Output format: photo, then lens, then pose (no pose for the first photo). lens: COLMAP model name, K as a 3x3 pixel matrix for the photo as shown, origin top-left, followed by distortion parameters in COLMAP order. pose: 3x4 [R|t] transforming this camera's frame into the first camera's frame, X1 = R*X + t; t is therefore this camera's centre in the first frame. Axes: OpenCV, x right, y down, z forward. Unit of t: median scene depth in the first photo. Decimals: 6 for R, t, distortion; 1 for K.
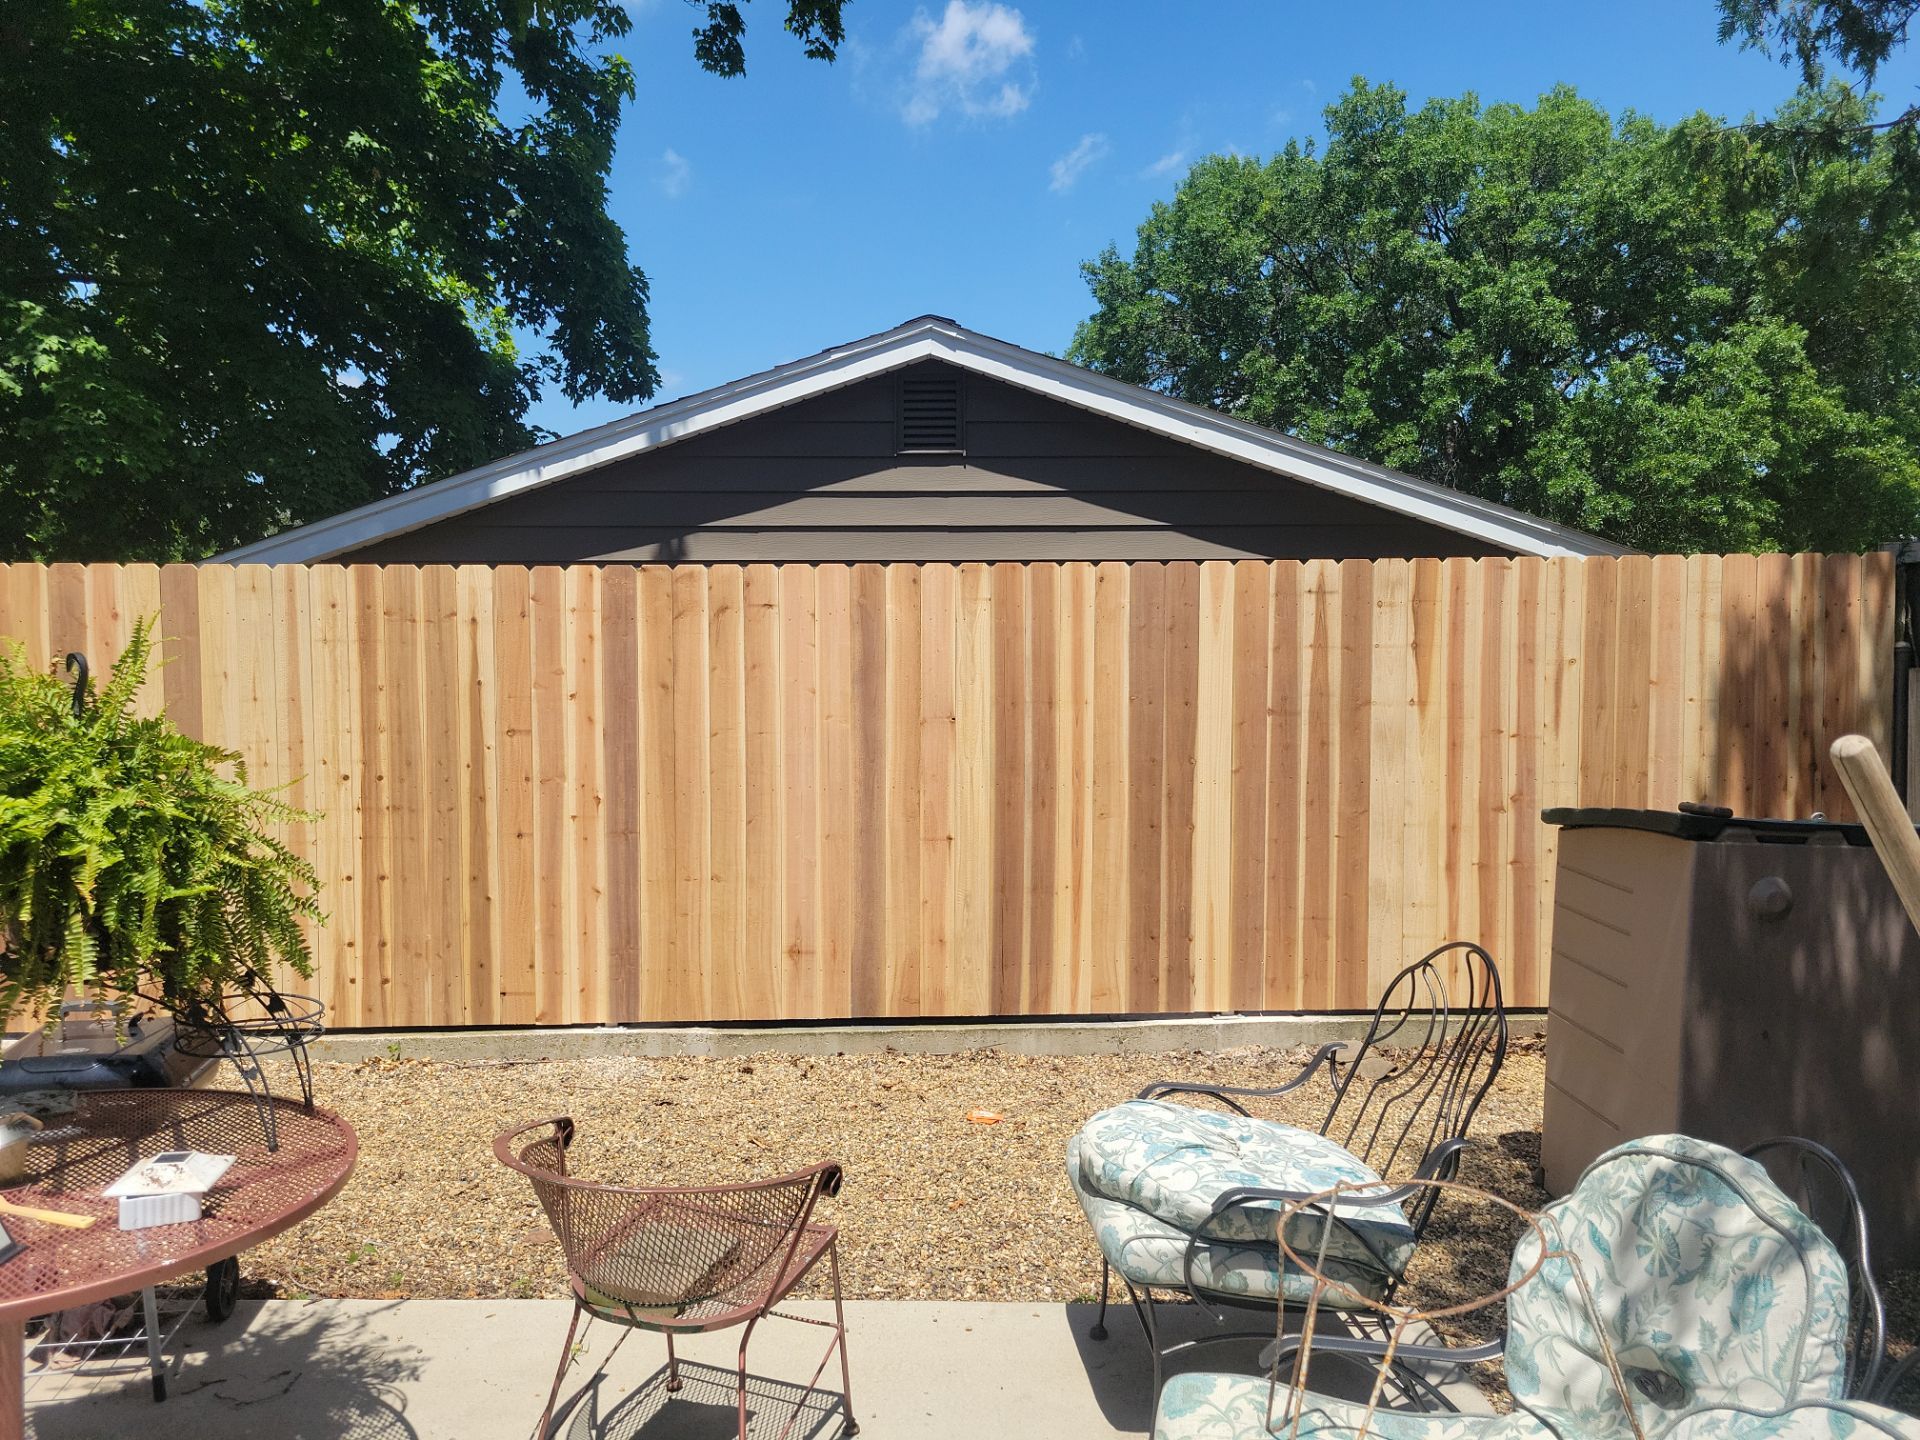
lens RADIAL K [[1436.5, 0, 946.8], [0, 1436.5, 697.5], [0, 0, 1]] dist [0.042114, 0.000794]
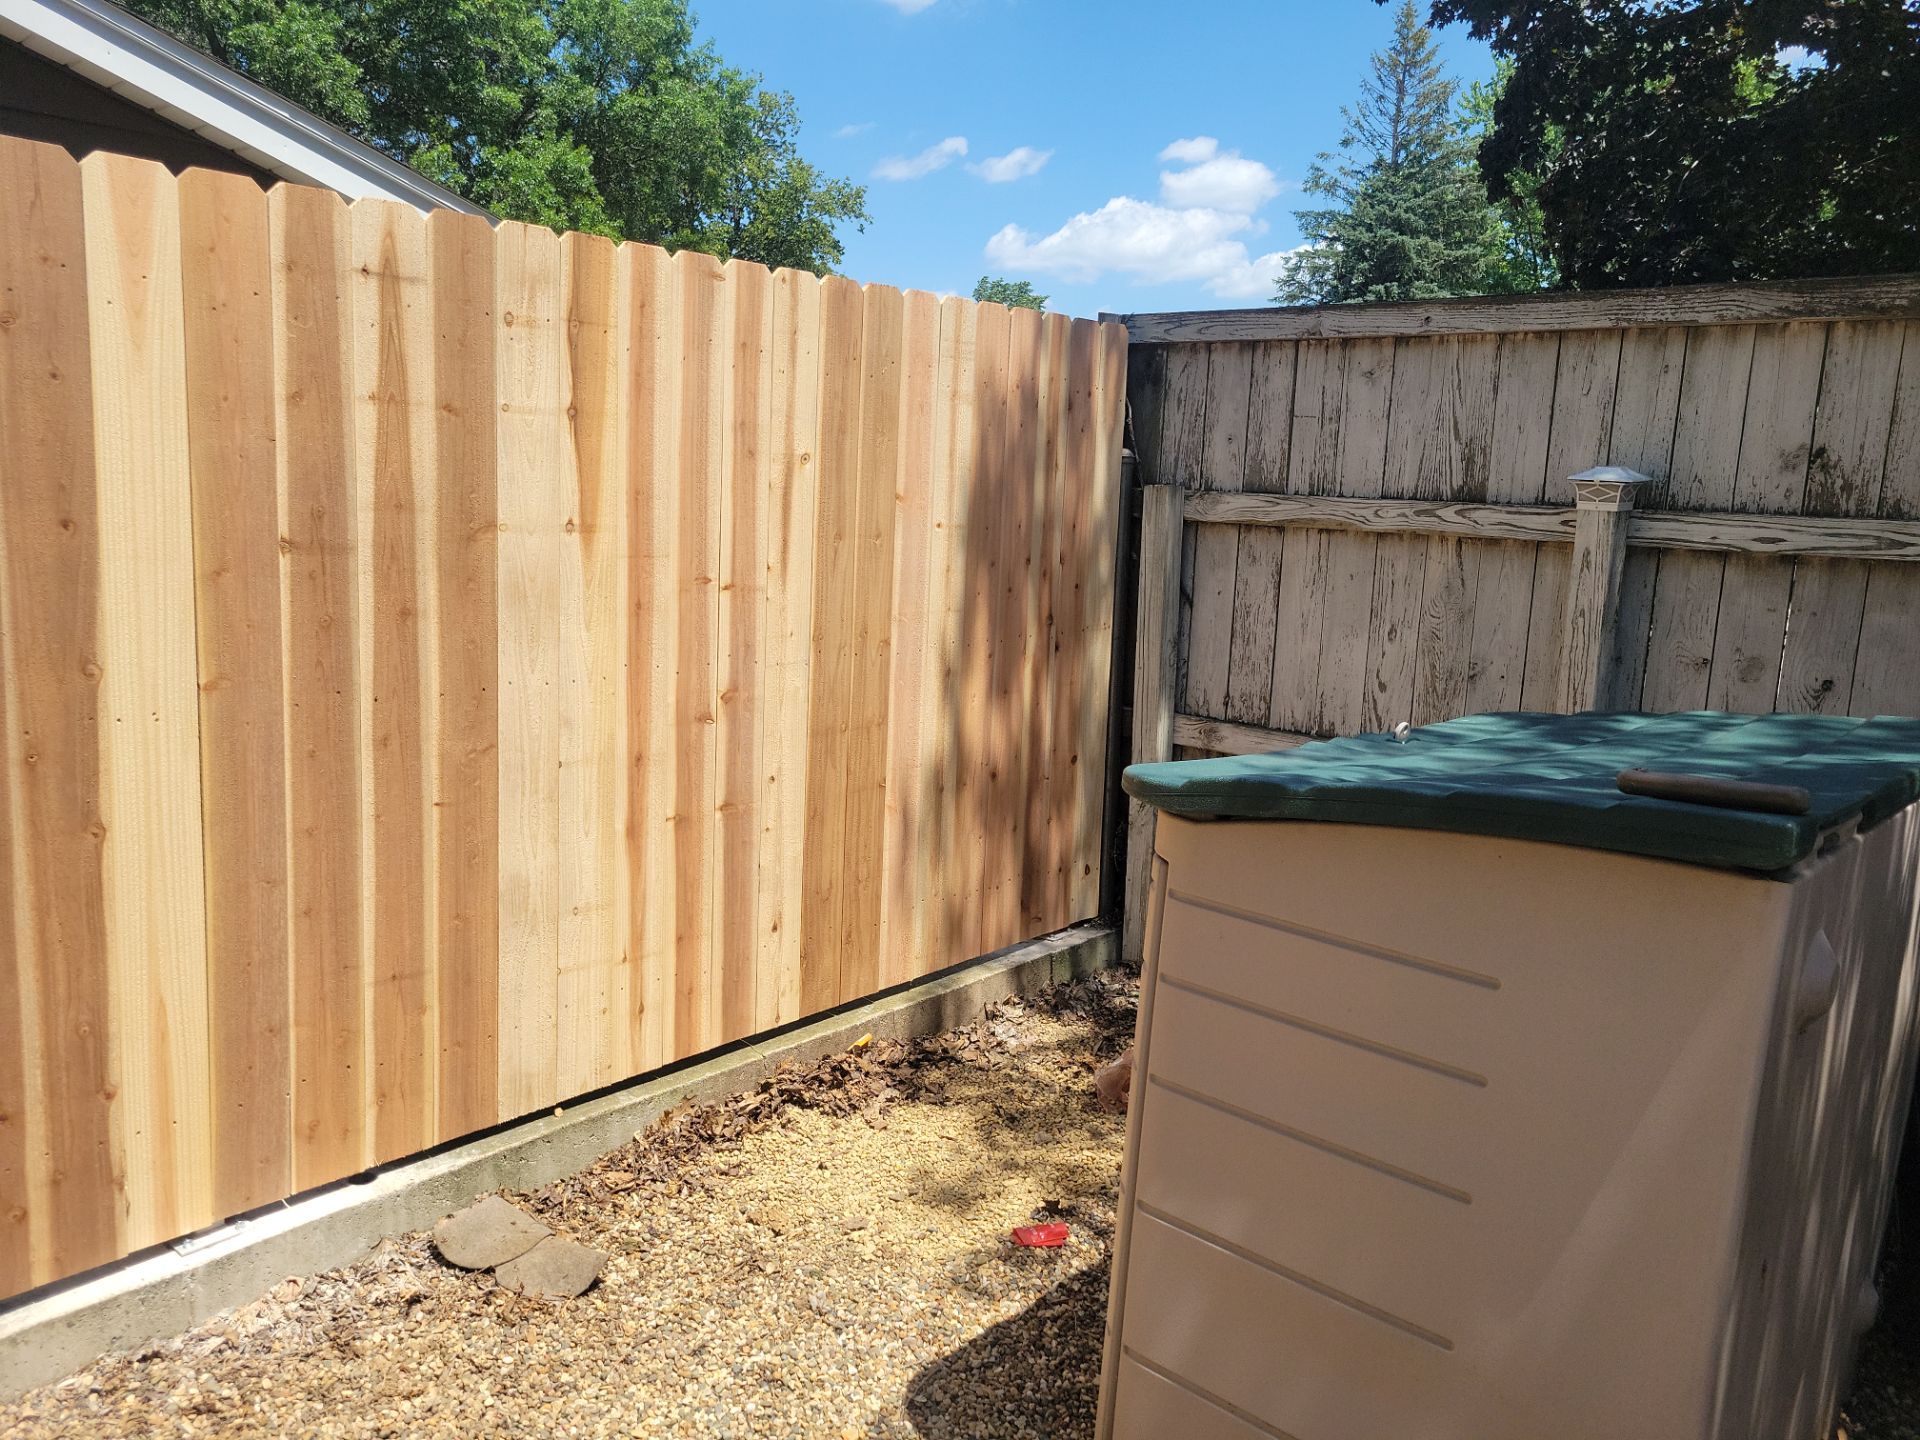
lens RADIAL K [[1439.1, 0, 945.0], [0, 1439.1, 712.2], [0, 0, 1]] dist [0.039037, -0.009471]
pose [[0.694866, -0.086039, 0.713973, 0.045634], [-0.008742, 0.991733, 0.128019, 0.002062], [-0.719086, -0.095198, 0.688370, 0.550019]]
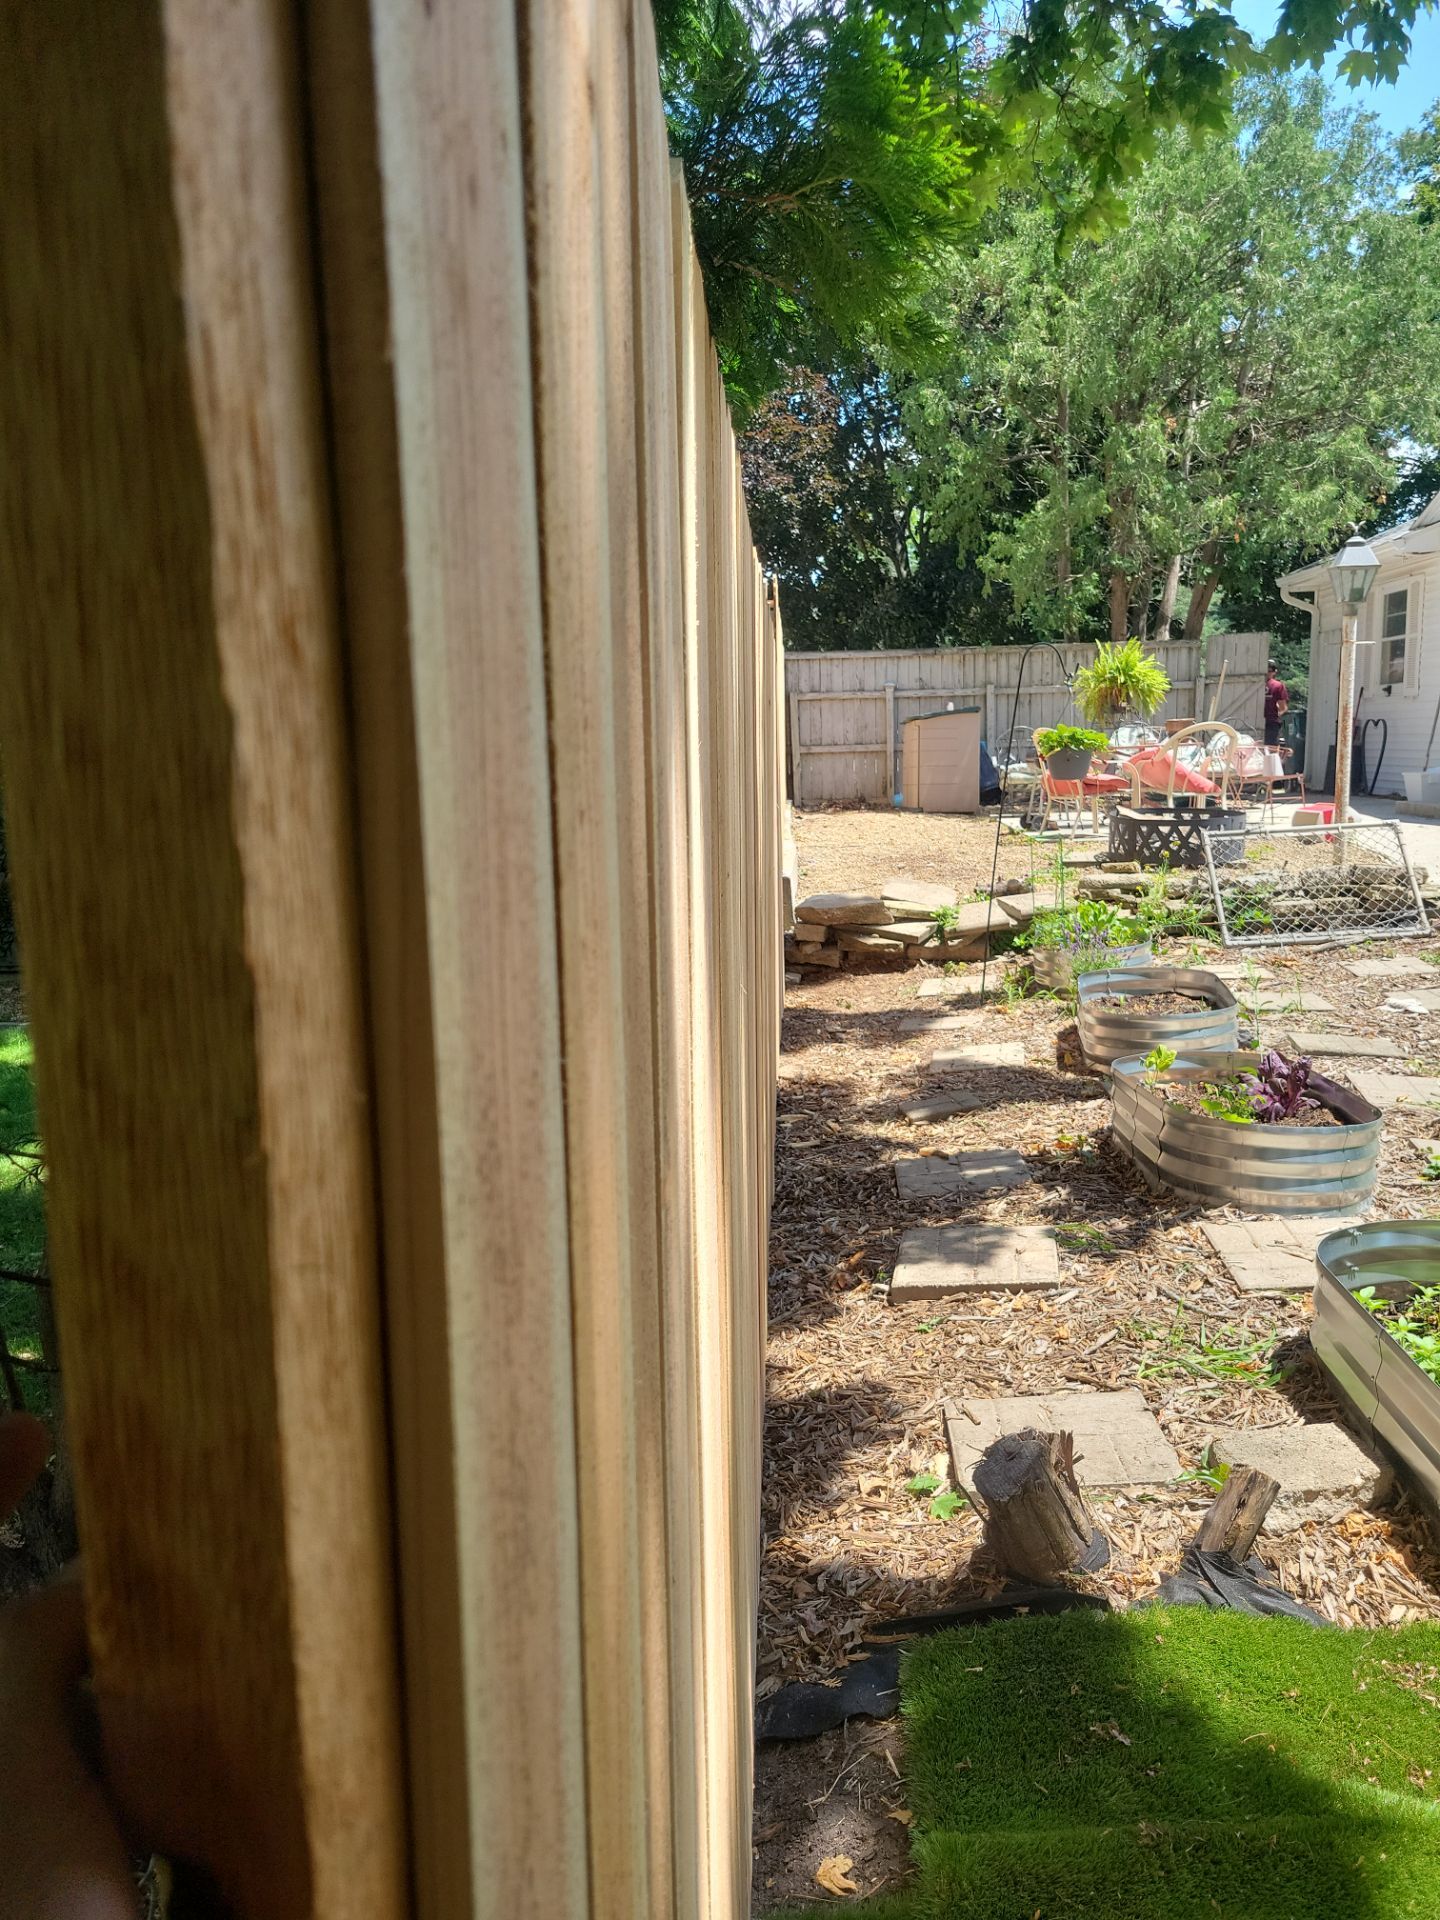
lens RADIAL K [[1436.1, 0, 722.8], [0, 1436.1, 979.1], [0, 0, 1]] dist [0.037489, -0.007632]
pose [[0.078426, -0.163530, 0.983416, -2.635688], [0.073206, 0.984736, 0.157912, 0.093413], [-0.994228, 0.059607, 0.089200, 0.900032]]
